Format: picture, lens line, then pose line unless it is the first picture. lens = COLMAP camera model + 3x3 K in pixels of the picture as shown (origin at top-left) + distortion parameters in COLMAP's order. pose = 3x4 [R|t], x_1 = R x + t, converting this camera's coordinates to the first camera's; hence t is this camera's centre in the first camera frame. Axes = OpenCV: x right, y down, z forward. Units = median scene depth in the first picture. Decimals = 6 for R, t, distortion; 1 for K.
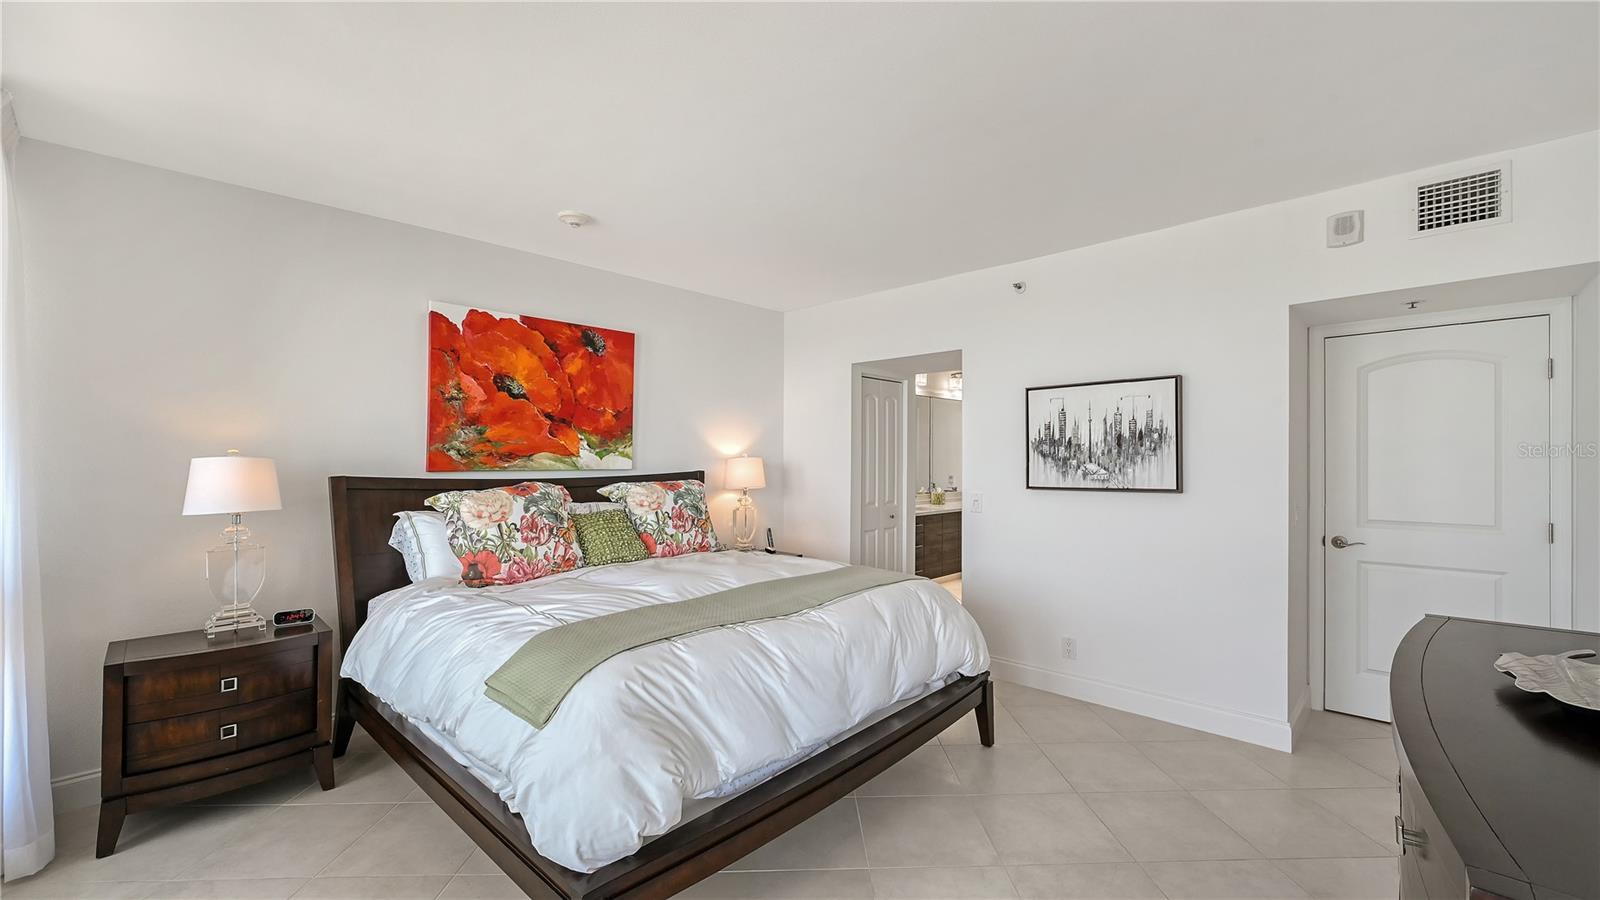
lens RADIAL K [[648.3, 0, 800.6], [0, 648.3, 459.1], [0, 0, 1]] dist [0.002804, -0.000955]
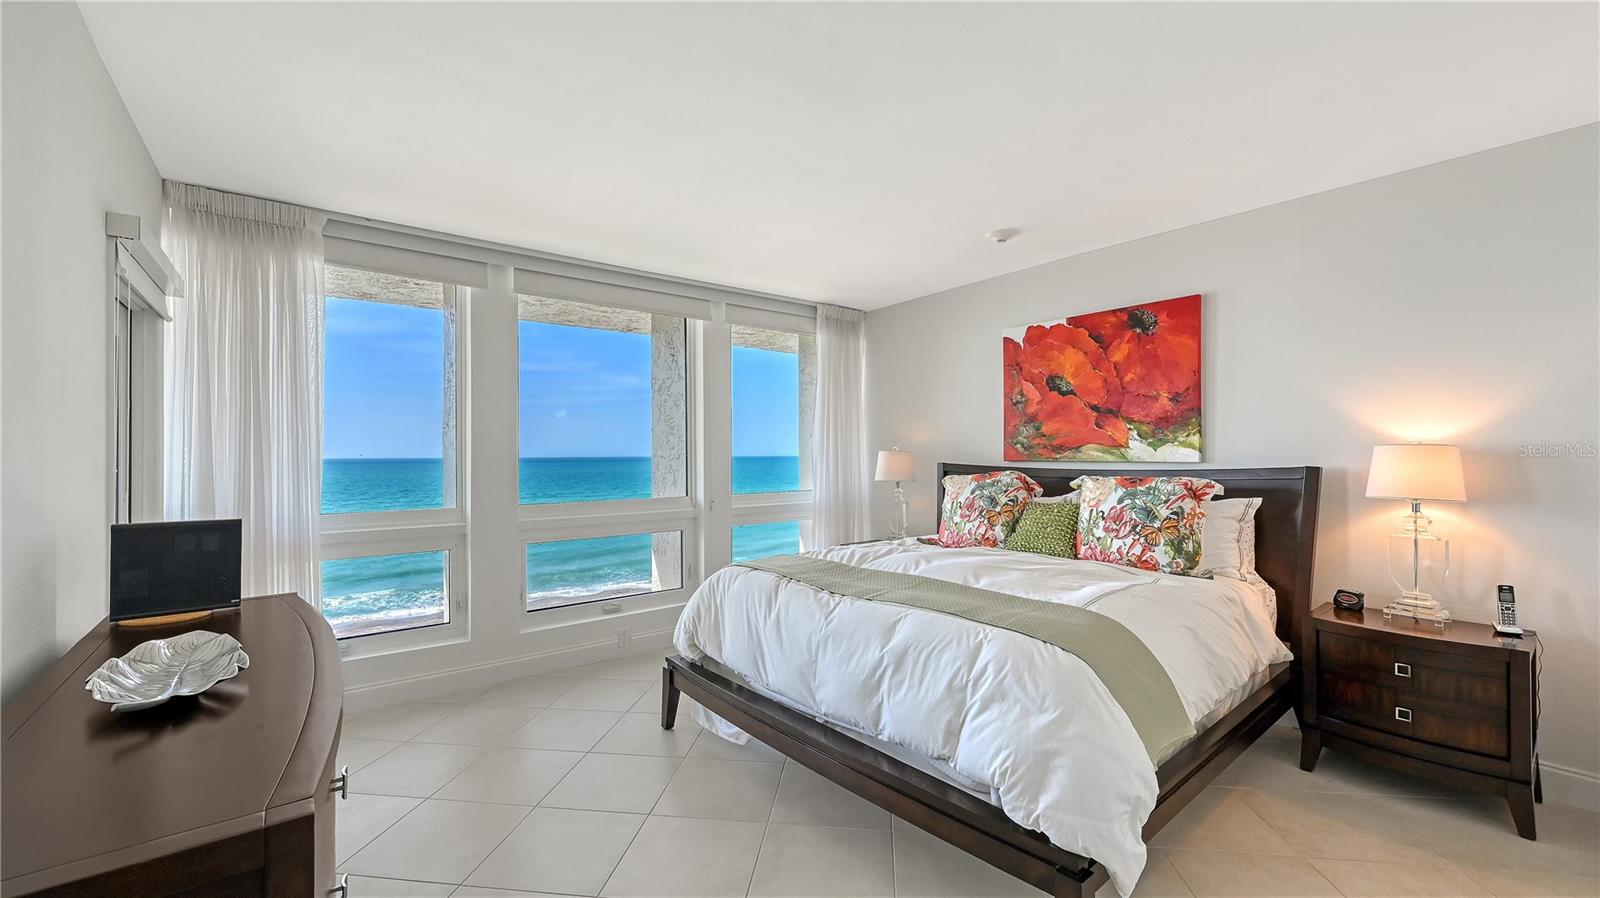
lens RADIAL K [[648.3, 0, 800.9], [0, 648.3, 449.7], [0, 0, 1]] dist [0.002804, -0.000955]
pose [[-0.142428, -0.002978, -0.989801, 0.691413], [0.008942, 0.999951, -0.004295, -0.001279], [0.989765, -0.009462, -0.142394, 0.701365]]
